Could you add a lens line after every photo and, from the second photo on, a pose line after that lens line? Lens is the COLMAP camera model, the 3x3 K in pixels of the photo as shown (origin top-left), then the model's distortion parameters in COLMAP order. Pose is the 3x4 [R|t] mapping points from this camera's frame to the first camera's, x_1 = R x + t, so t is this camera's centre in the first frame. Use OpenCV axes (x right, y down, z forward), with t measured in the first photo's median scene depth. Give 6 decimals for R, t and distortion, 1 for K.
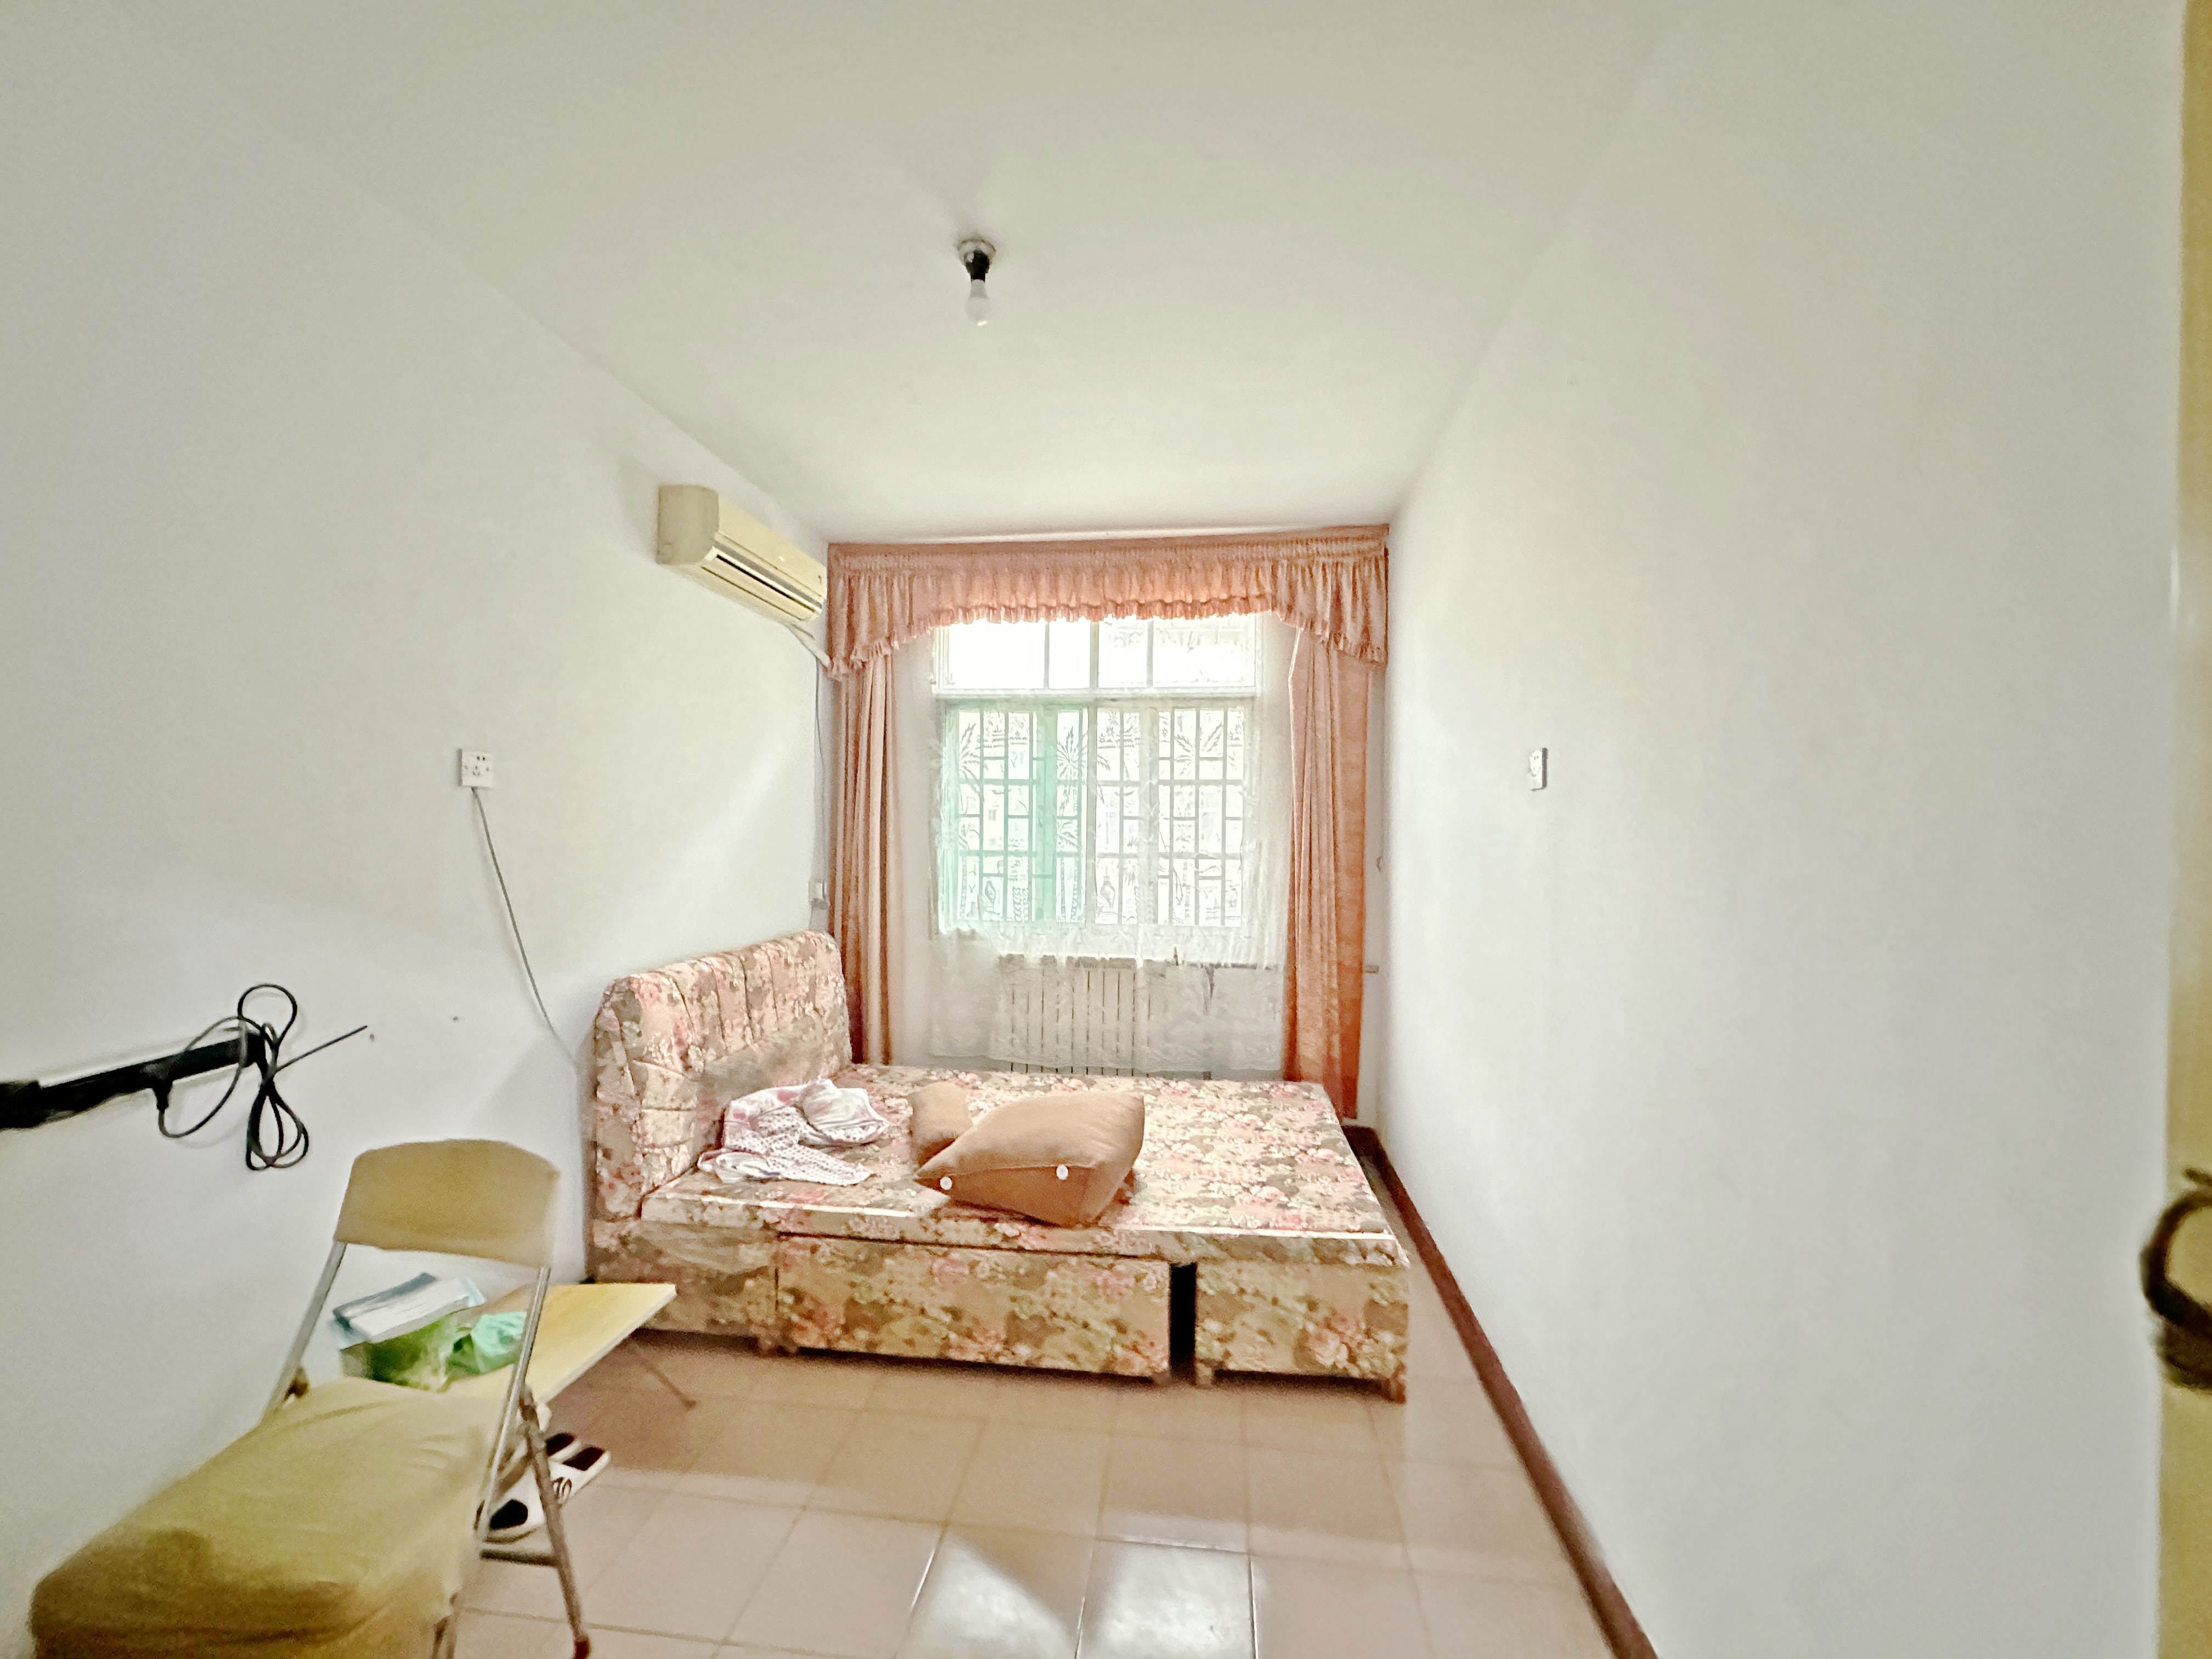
lens RADIAL K [[880.5, 0, 1108.5], [0, 880.5, 826.6], [0, 0, 1]] dist [0.000975, -0.000057]
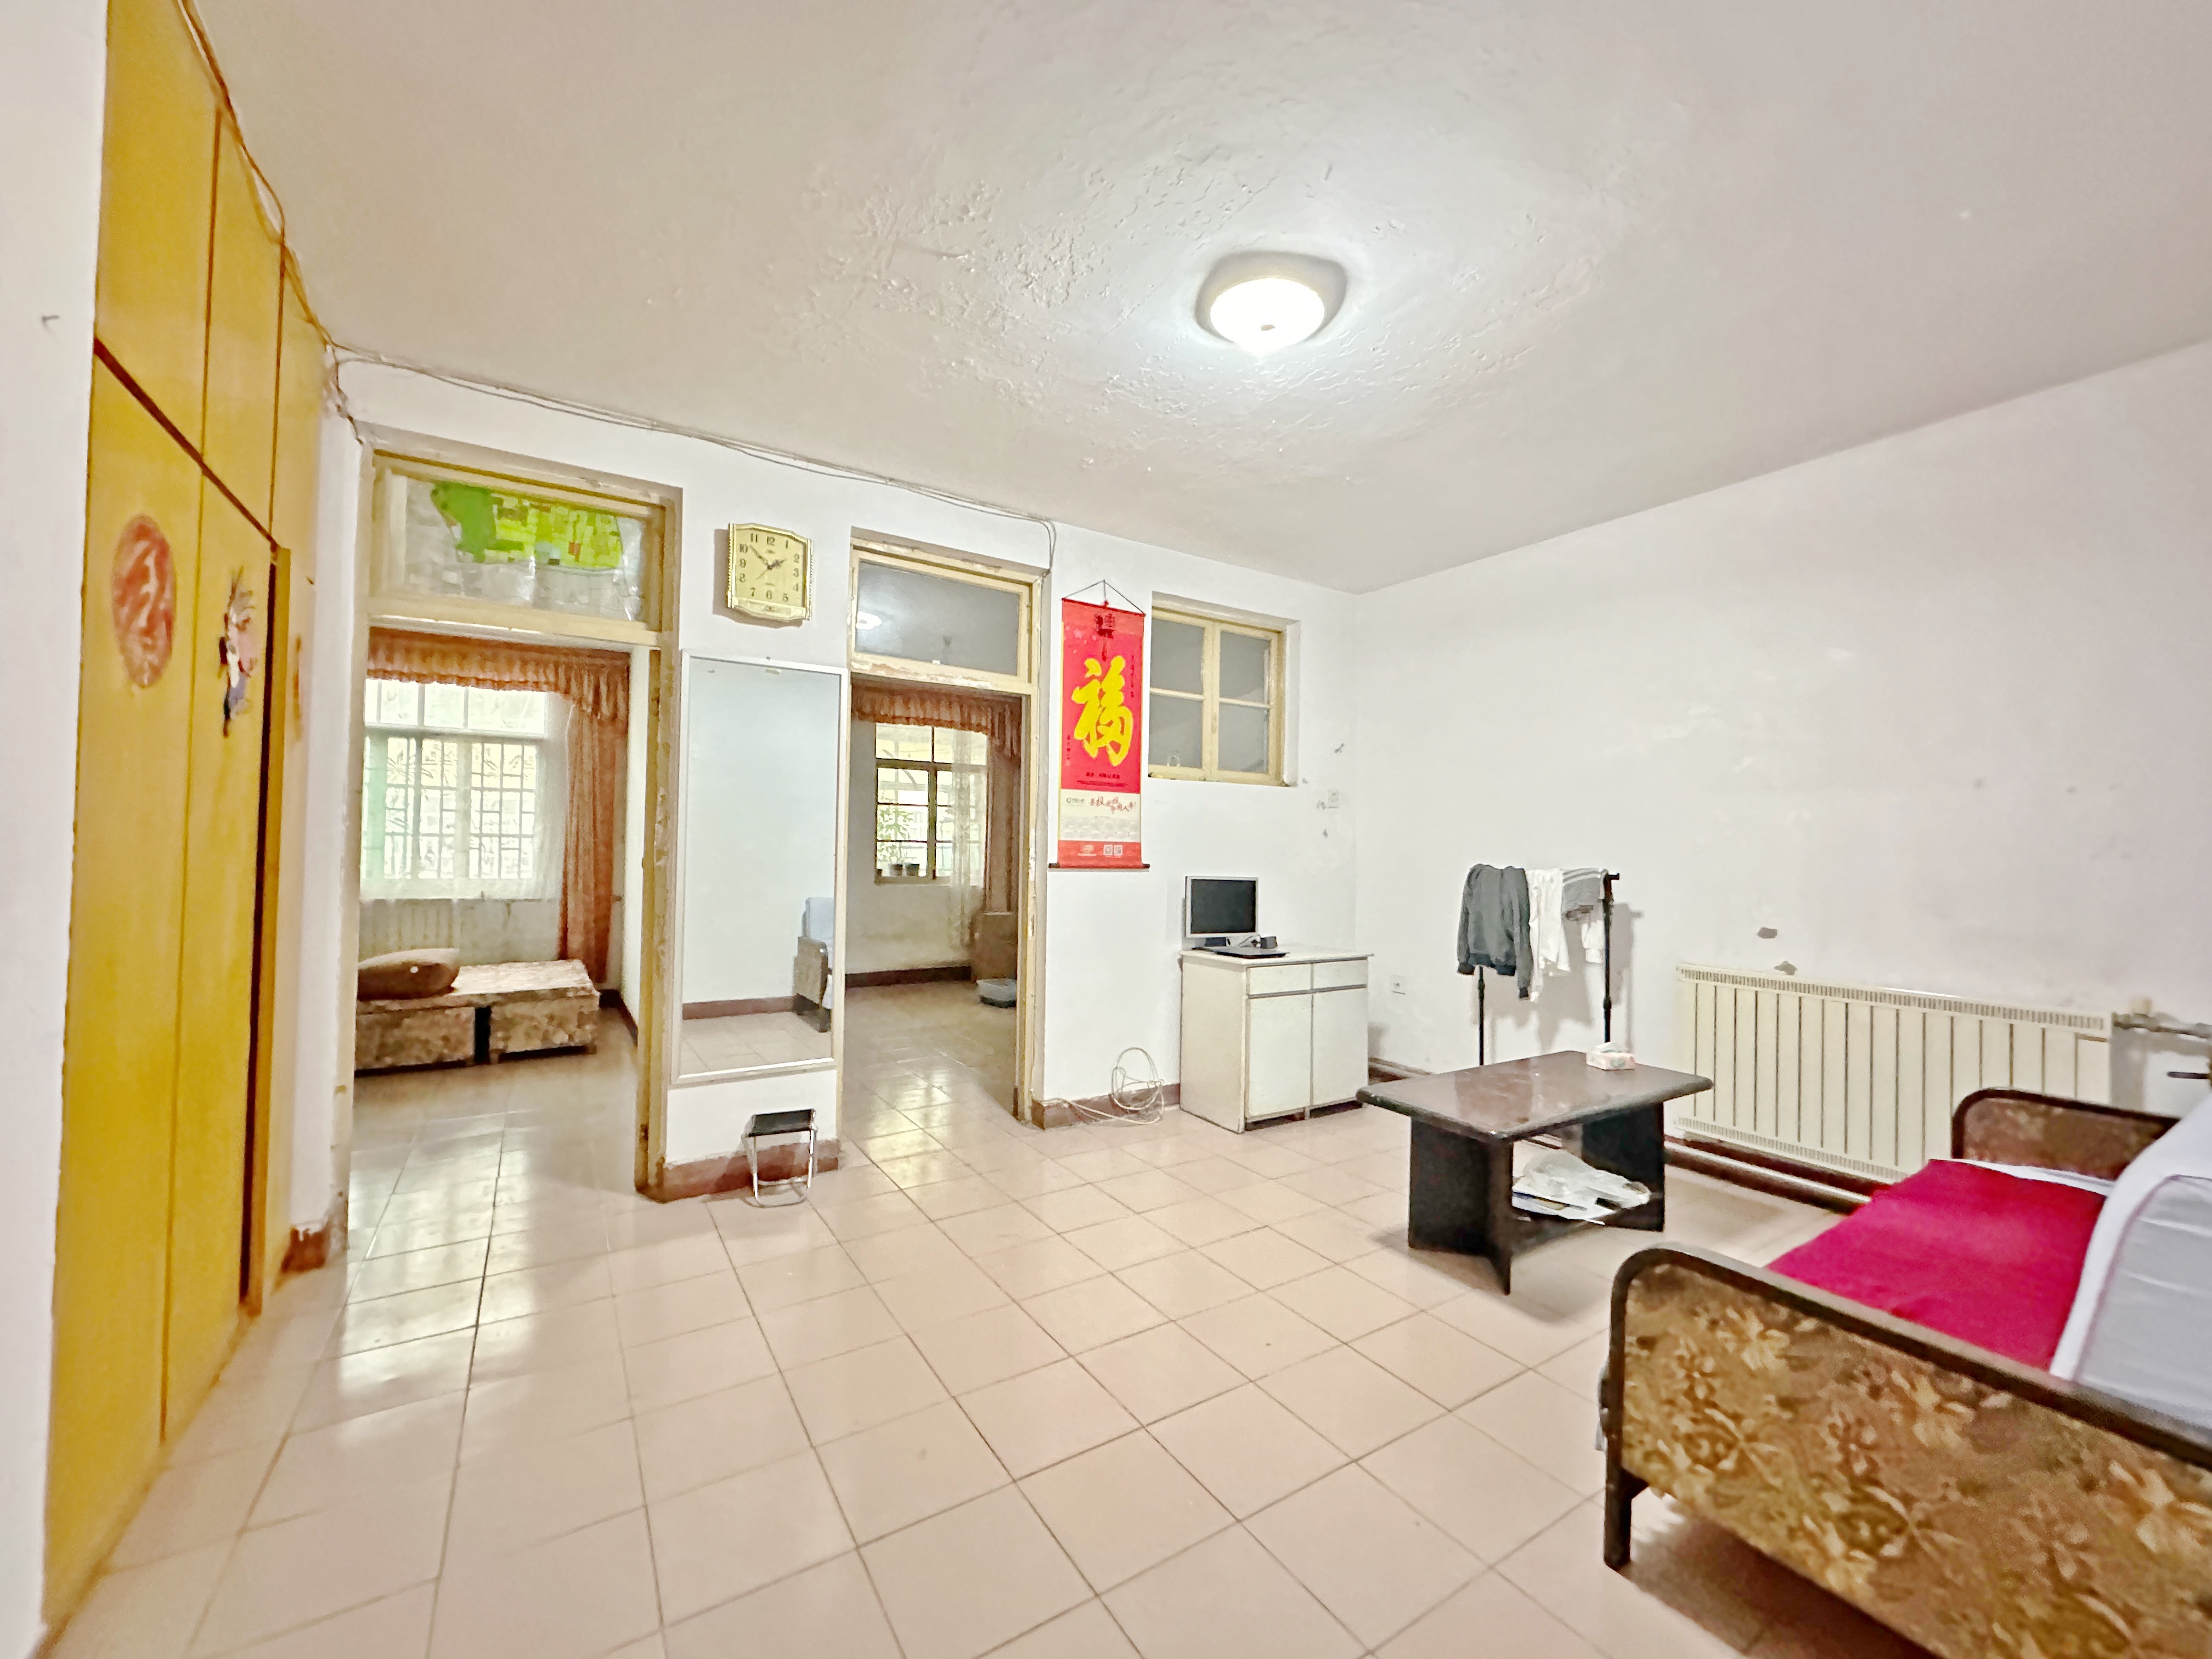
lens RADIAL K [[880.5, 0, 1115.2], [0, 880.5, 834.3], [0, 0, 1]] dist [0.000975, -0.000057]
pose [[0.769864, 0.013533, 0.638064, -0.065448], [-0.006278, 0.999887, -0.013631, 0.049366], [-0.638177, 0.006488, 0.769862, -1.017440]]
